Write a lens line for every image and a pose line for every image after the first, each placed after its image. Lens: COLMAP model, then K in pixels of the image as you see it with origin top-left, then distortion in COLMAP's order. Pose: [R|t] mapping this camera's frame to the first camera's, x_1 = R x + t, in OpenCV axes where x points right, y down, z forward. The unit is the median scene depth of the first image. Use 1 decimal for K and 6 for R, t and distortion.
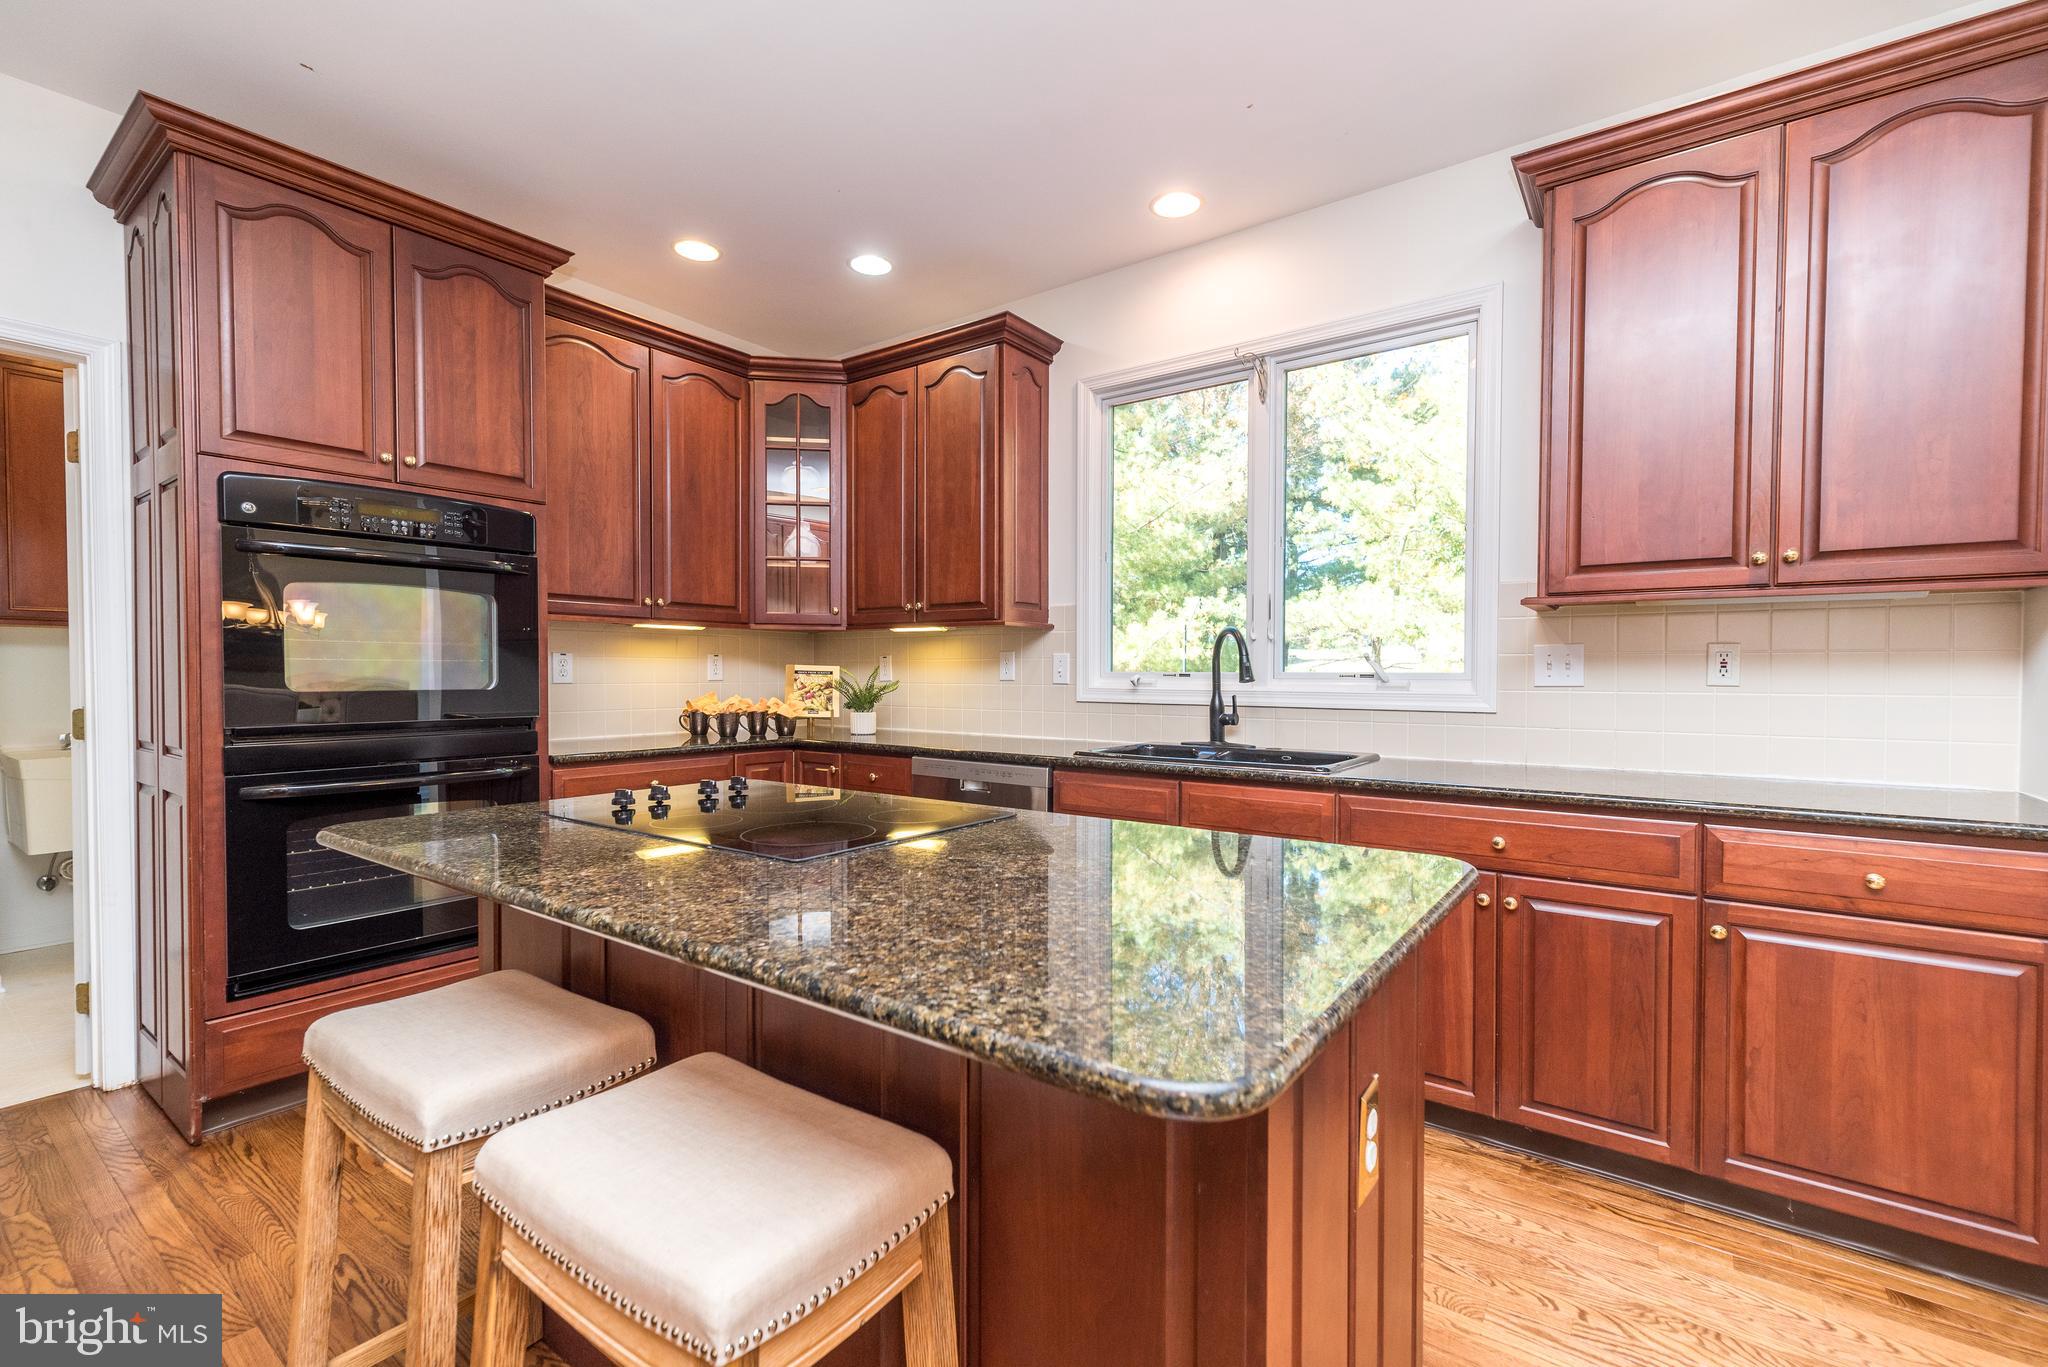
lens RADIAL K [[900.0, 0, 1026.0], [0, 900.0, 687.2], [0, 0, 1]] dist [-0.000062, -0.000361]
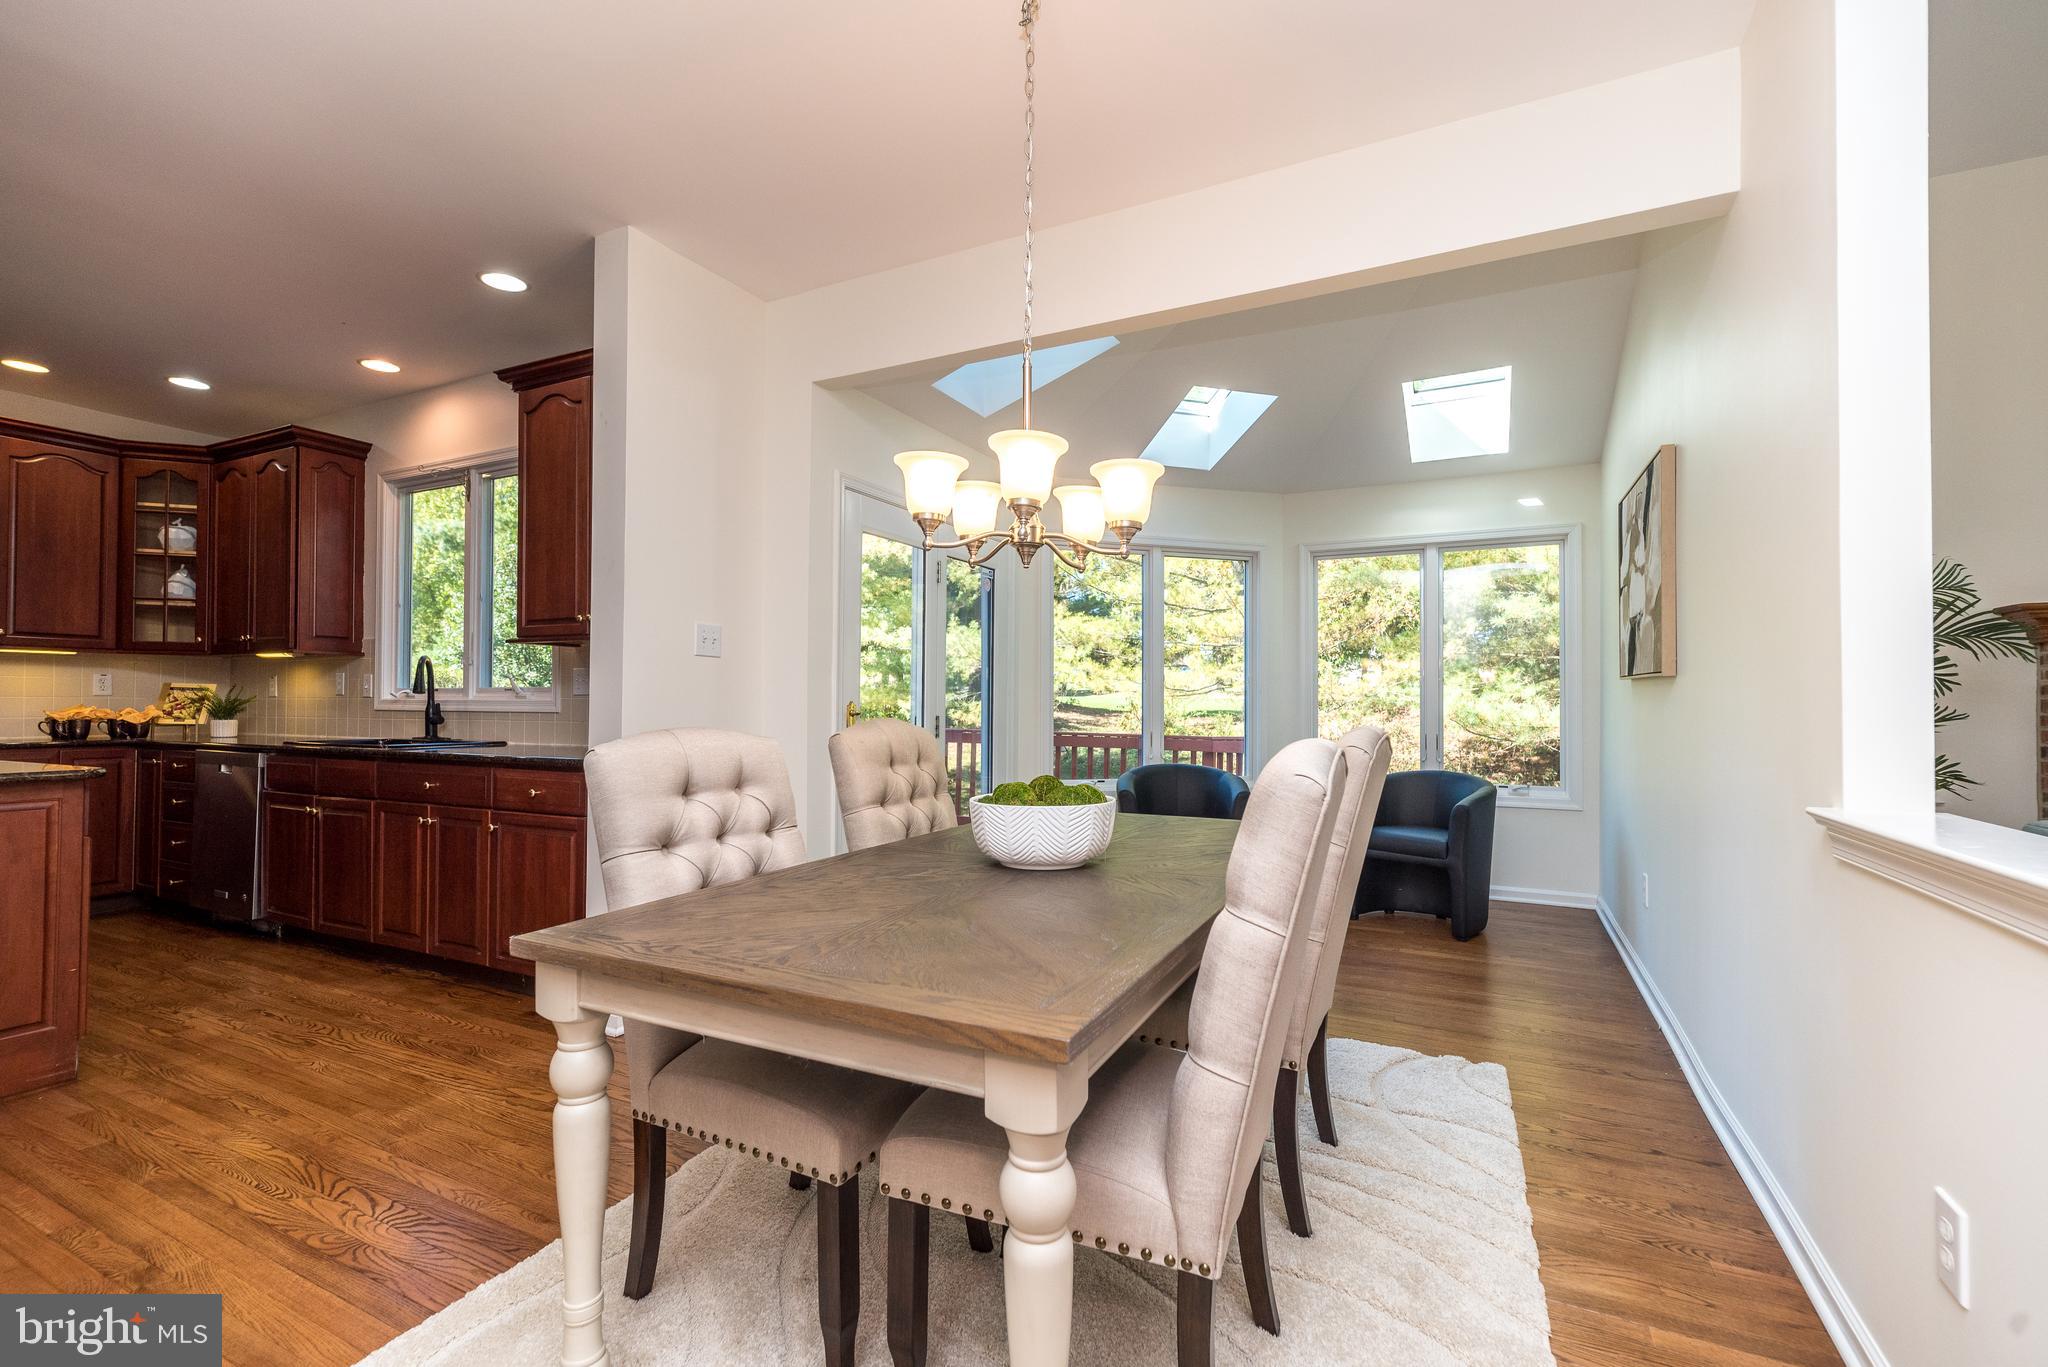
lens RADIAL K [[900.0, 0, 1023.0], [0, 900.0, 681.9], [0, 0, 1]] dist [-0.000062, -0.000361]
pose [[0.983218, 0.005290, 0.182359, 0.723498], [0.001701, 0.999270, -0.038161, 0.025404], [-0.182427, 0.037831, 0.982491, -0.471268]]
